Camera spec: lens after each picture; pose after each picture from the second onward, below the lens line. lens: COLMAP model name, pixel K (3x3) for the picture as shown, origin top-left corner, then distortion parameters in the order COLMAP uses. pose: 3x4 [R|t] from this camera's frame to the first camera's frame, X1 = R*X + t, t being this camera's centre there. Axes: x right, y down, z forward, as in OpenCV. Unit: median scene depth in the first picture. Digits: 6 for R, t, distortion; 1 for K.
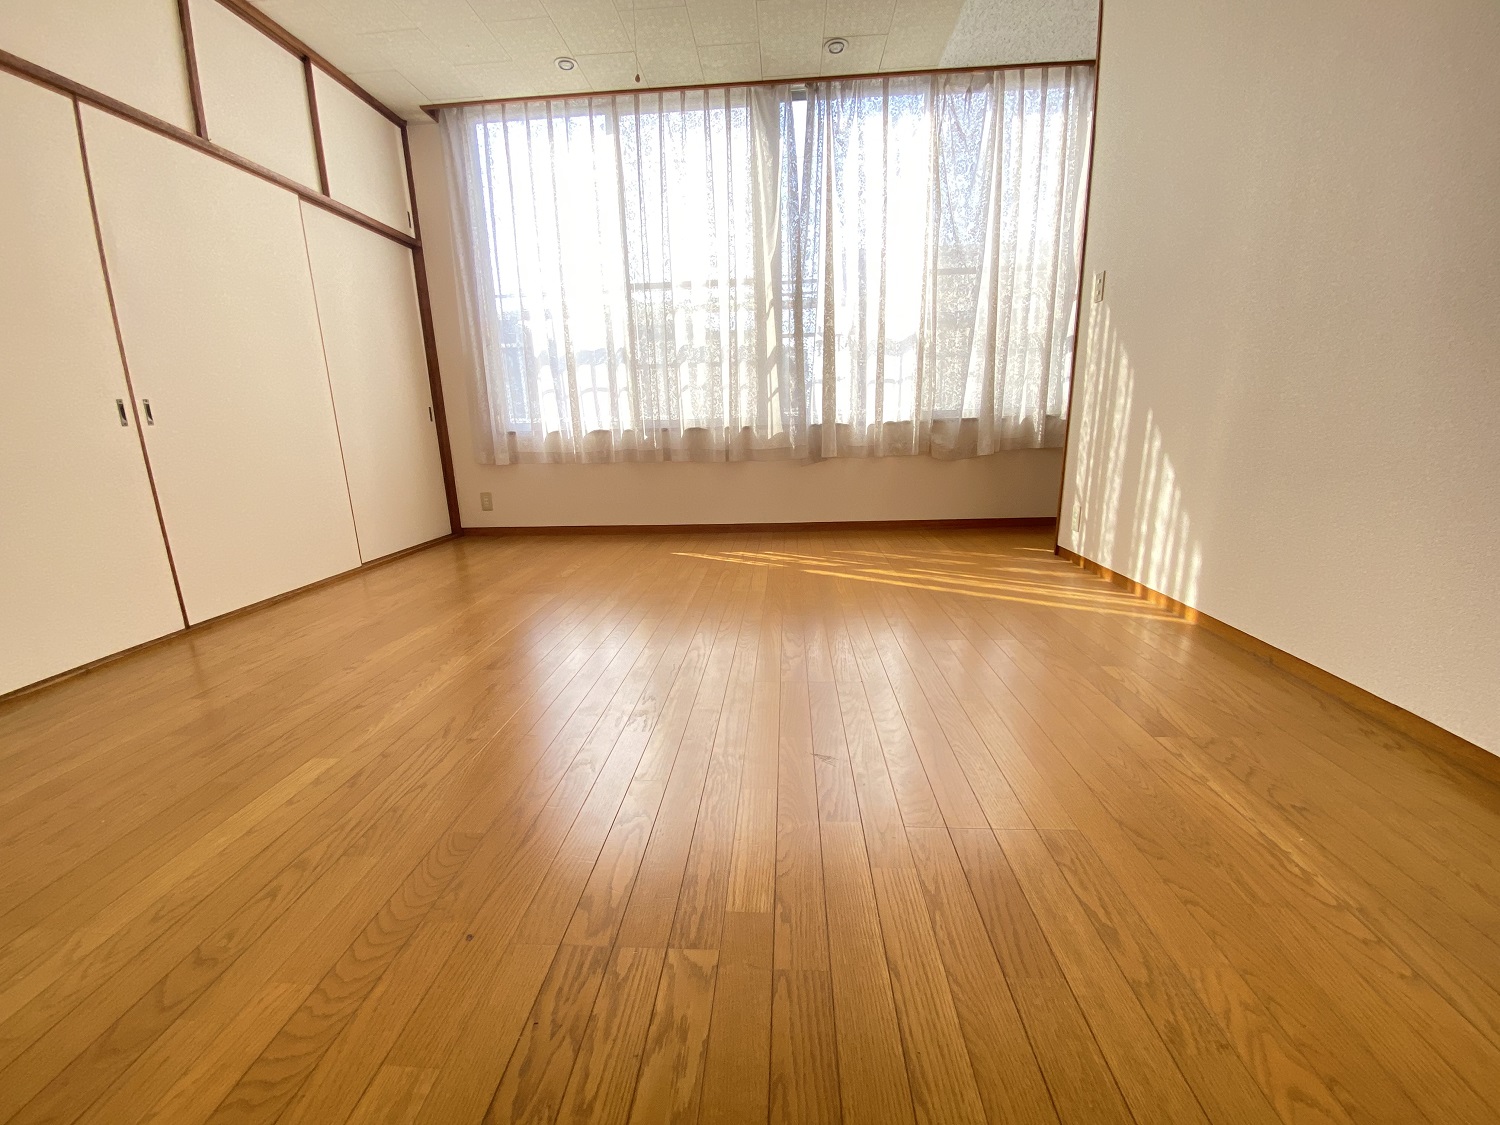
lens RADIAL K [[609.9, 0, 754.5], [0, 609.9, 572.0], [0, 0, 1]] dist [0.039772, -0.029641]
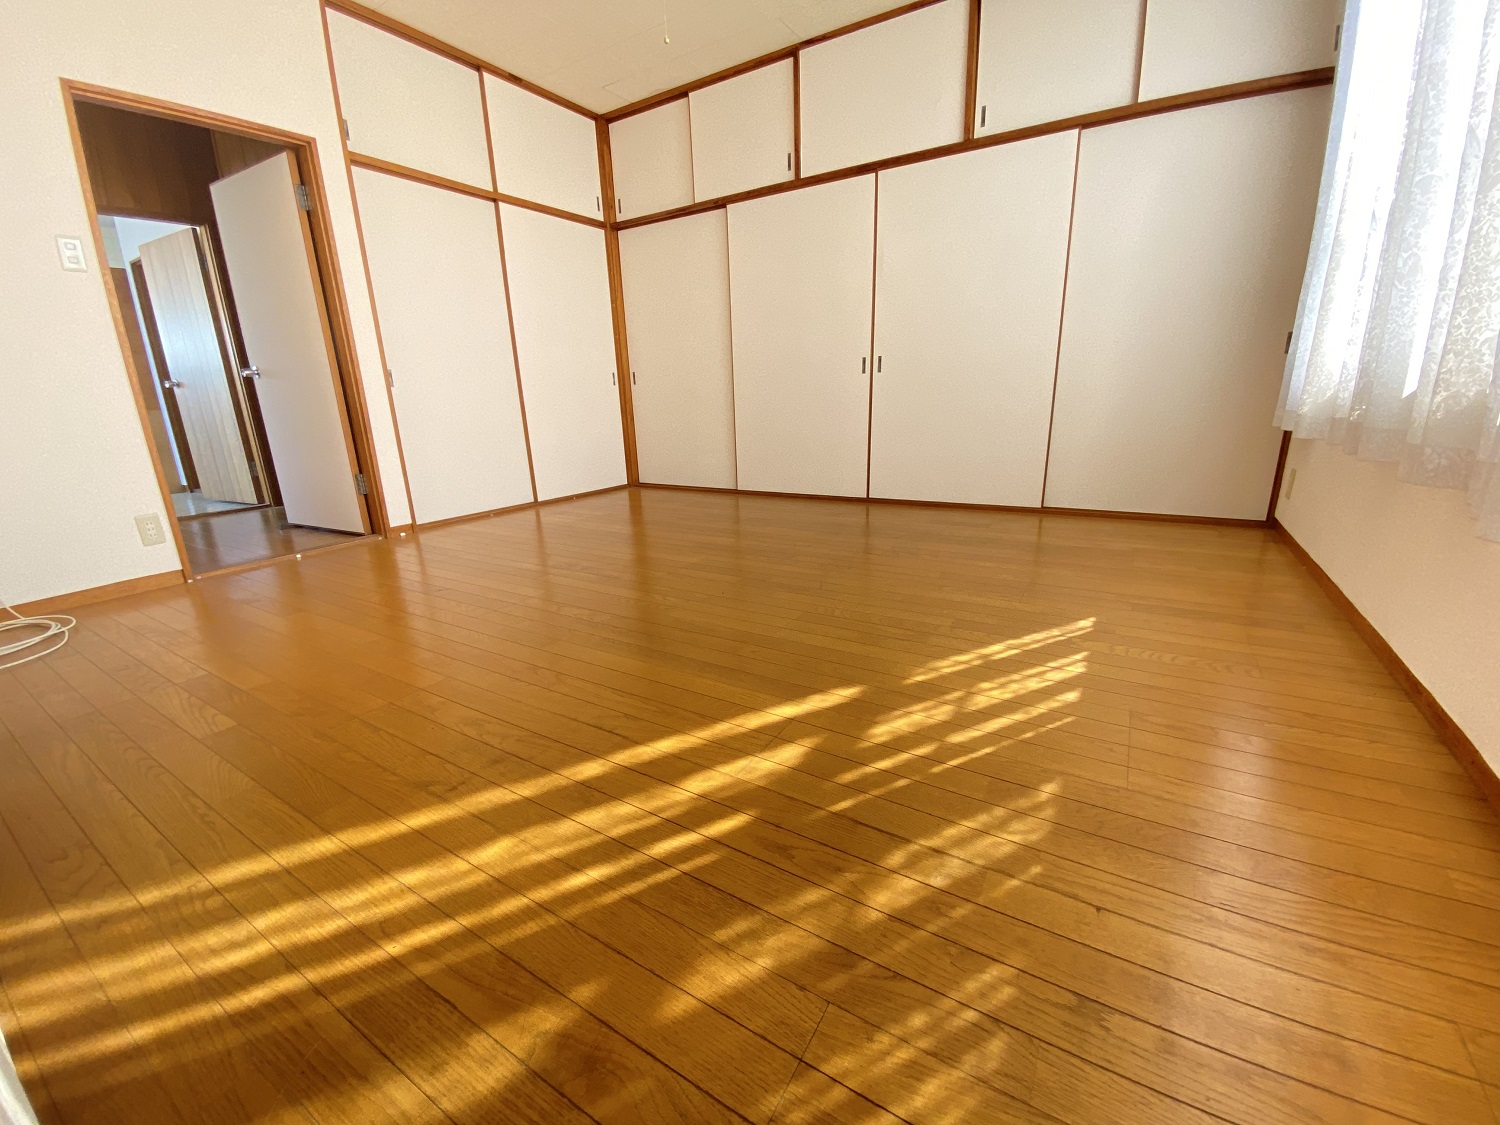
lens RADIAL K [[609.9, 0, 754.5], [0, 609.9, 572.0], [0, 0, 1]] dist [0.039772, -0.029641]
pose [[-0.480518, 0.298198, -0.824730, 0.539835], [-0.159812, 0.894896, 0.416680, -0.301170], [0.862301, 0.332024, -0.382358, 1.168361]]
